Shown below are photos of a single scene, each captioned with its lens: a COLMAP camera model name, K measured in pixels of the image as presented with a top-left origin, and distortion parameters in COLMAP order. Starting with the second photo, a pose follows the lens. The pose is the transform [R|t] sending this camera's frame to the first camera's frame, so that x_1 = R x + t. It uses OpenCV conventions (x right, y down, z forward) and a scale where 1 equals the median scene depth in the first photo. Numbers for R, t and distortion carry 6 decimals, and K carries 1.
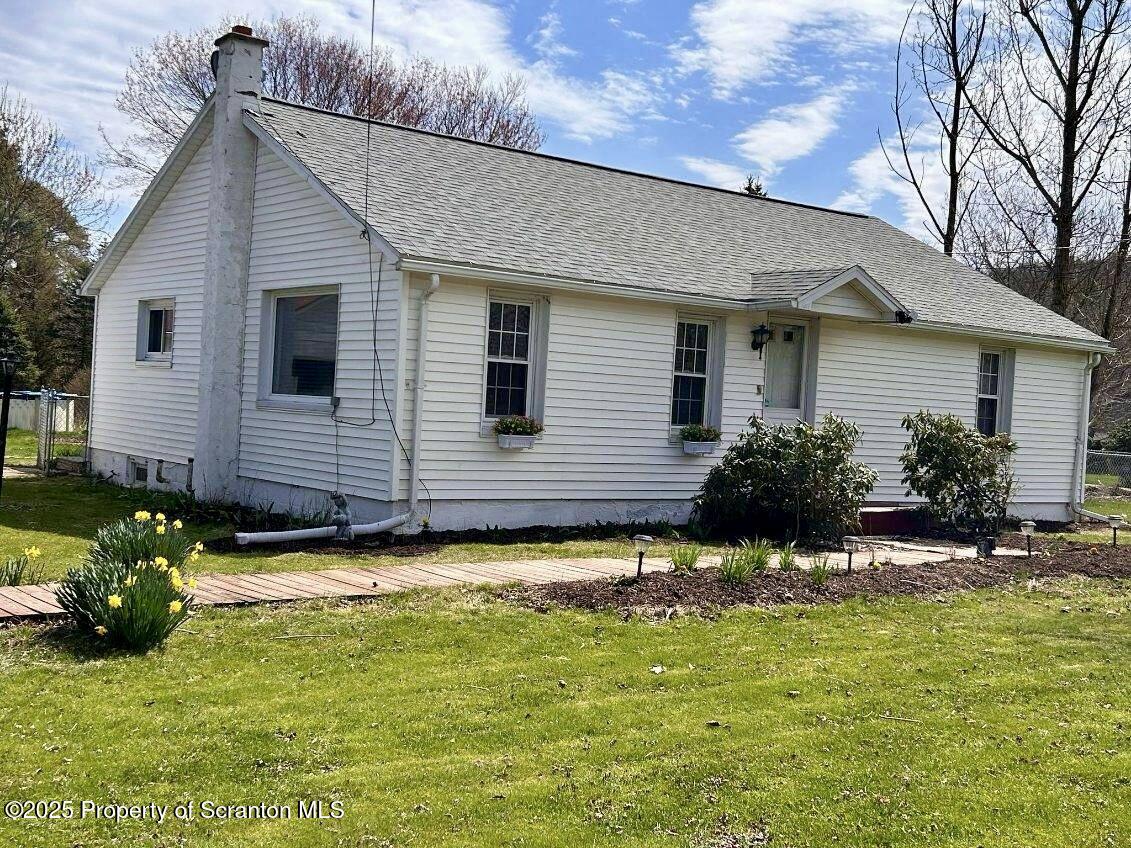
lens RADIAL K [[1327.3, 0, 565.5], [0, 1327.3, 424.0], [0, 0, 1]] dist [0.005370, 0.003833]
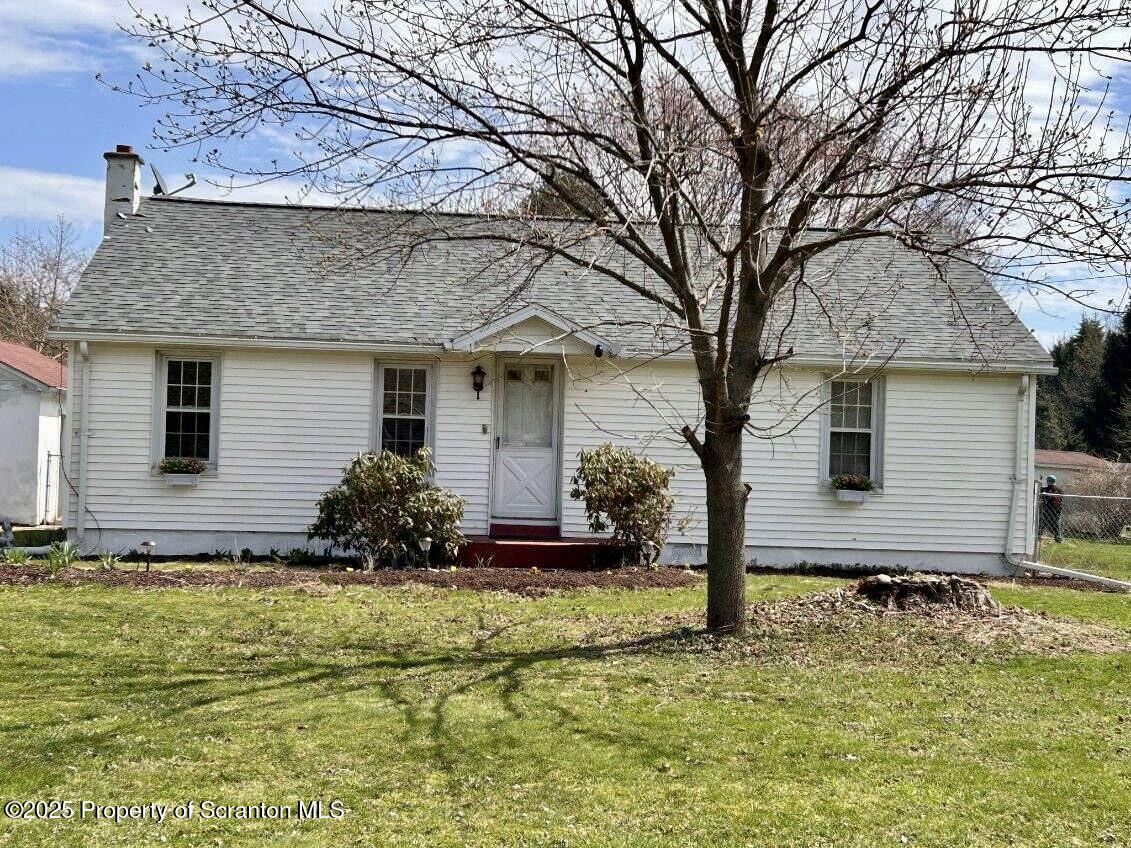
lens RADIAL K [[917.8, 0, 565.5], [0, 917.8, 424.0], [0, 0, 1]] dist [0.004176, 0.001024]
pose [[0.840319, -0.047442, -0.540012, 0.583564], [0.008333, 0.997176, -0.074638, 0.023750], [0.542027, 0.058220, 0.838342, 0.441579]]
